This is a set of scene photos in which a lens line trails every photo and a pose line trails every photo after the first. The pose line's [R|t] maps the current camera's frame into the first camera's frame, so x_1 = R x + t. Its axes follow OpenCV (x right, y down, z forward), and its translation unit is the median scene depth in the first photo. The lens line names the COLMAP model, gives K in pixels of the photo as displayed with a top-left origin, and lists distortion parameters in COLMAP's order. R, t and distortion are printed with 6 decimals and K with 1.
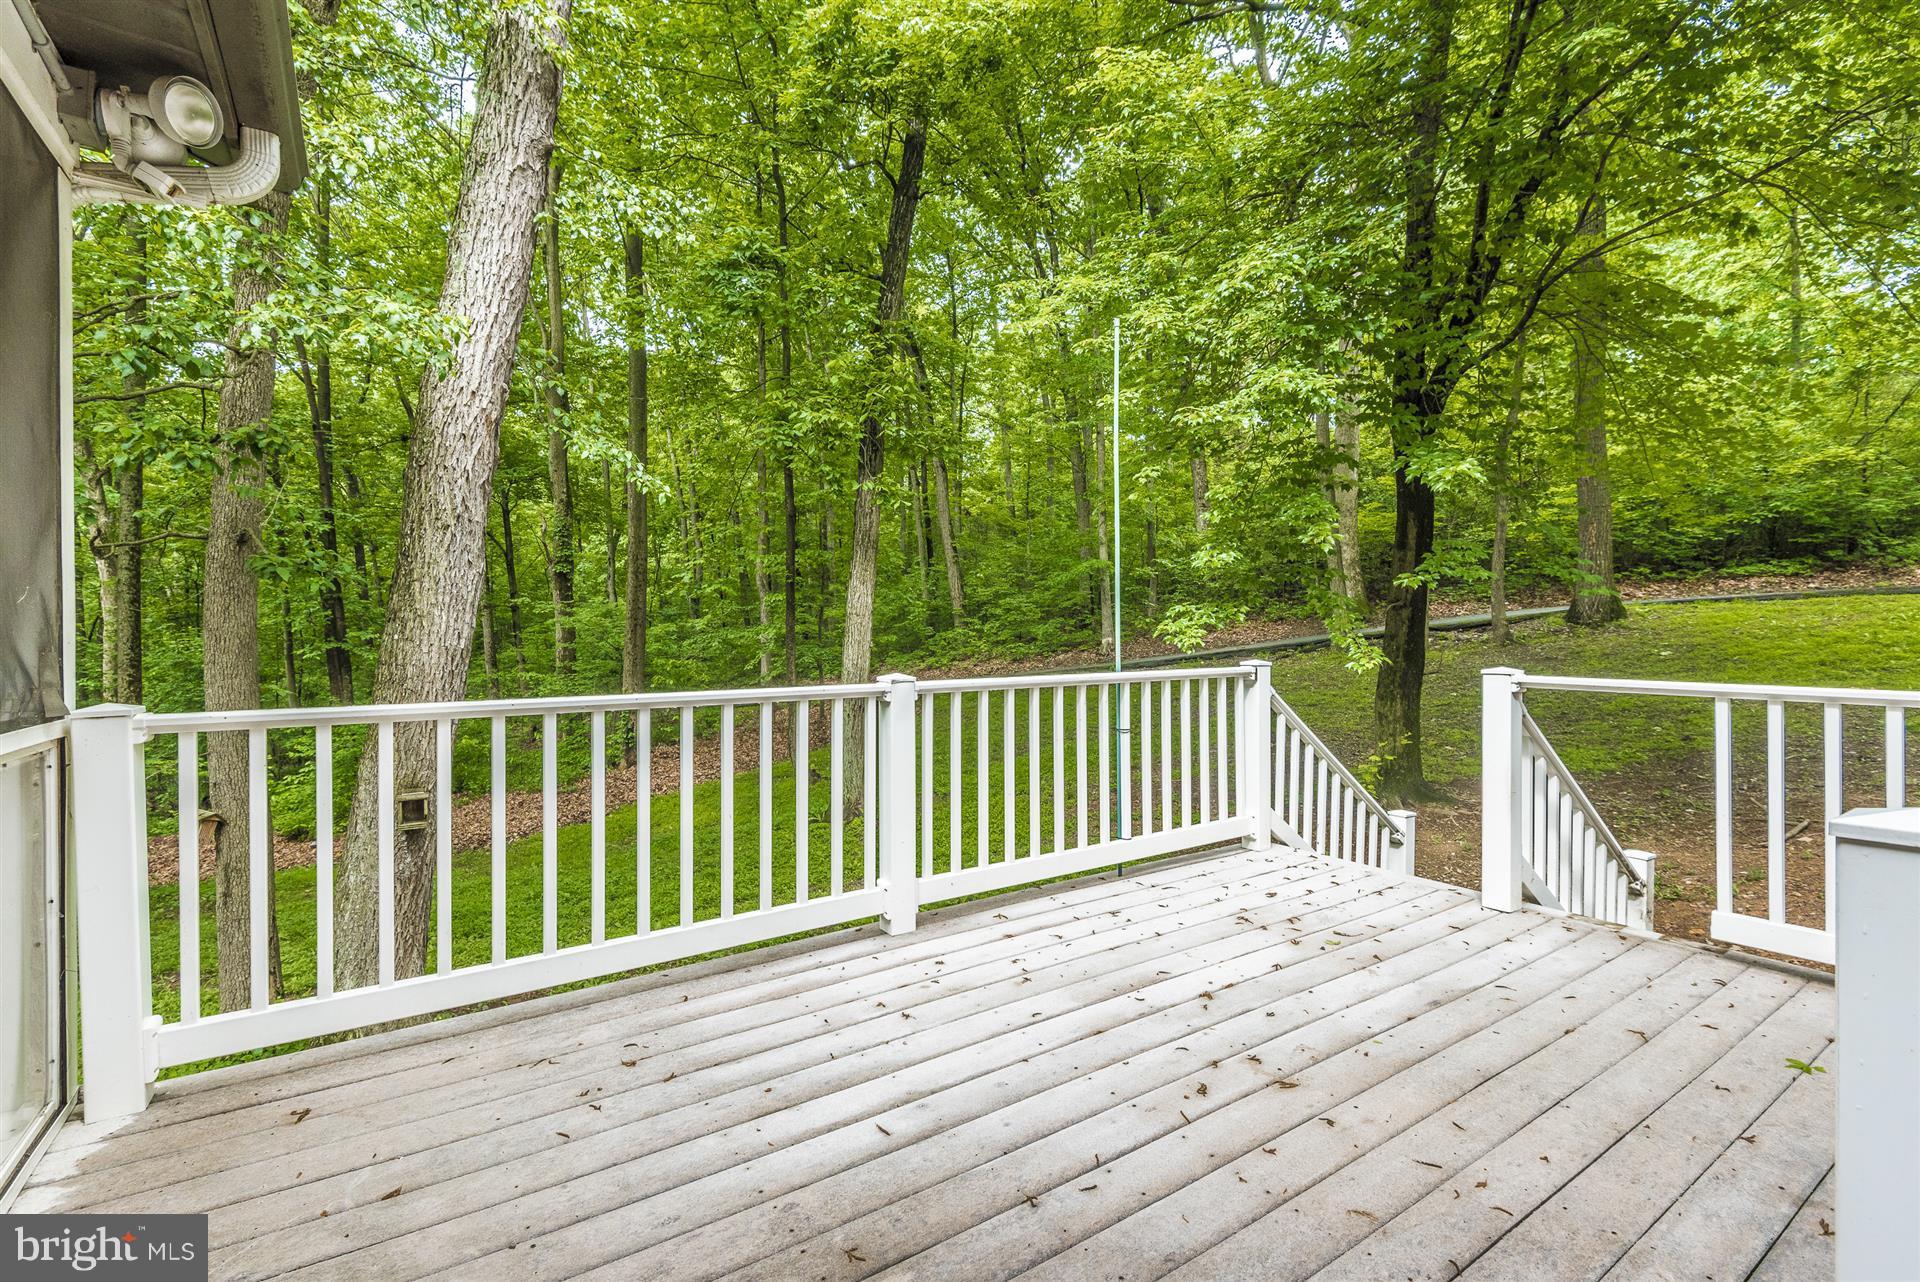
lens RADIAL K [[881.2, 0, 960.0], [0, 881.2, 641.0], [0, 0, 1]] dist [0.029347, -0.017894]
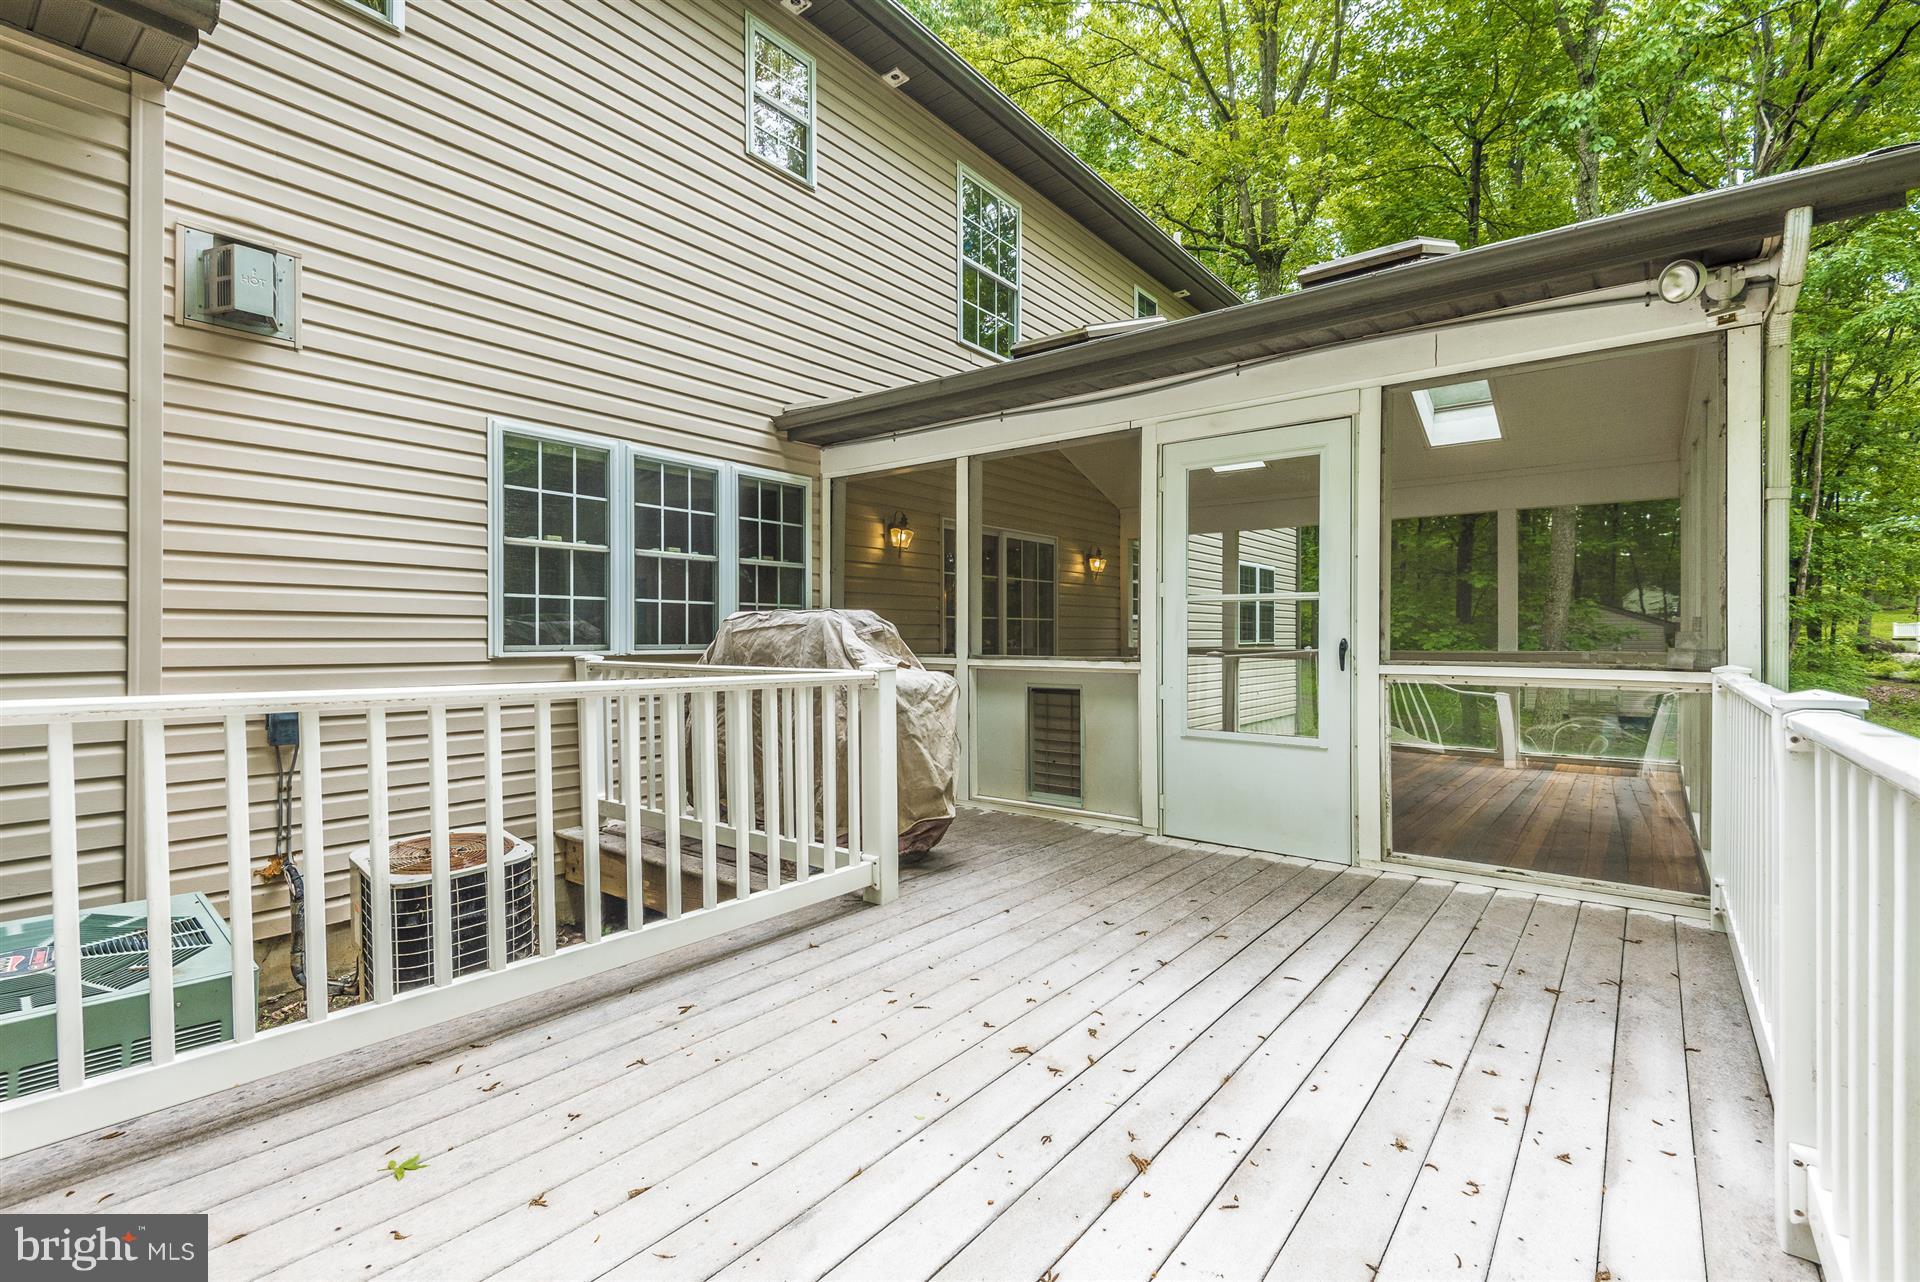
lens RADIAL K [[881.2, 0, 960.0], [0, 881.2, 641.0], [0, 0, 1]] dist [0.029347, -0.017894]
pose [[-0.954366, 0.000029, -0.298638, 0.689332], [-0.002673, 0.999959, 0.008638, 0.011139], [0.298626, 0.009042, -0.954327, 1.814506]]
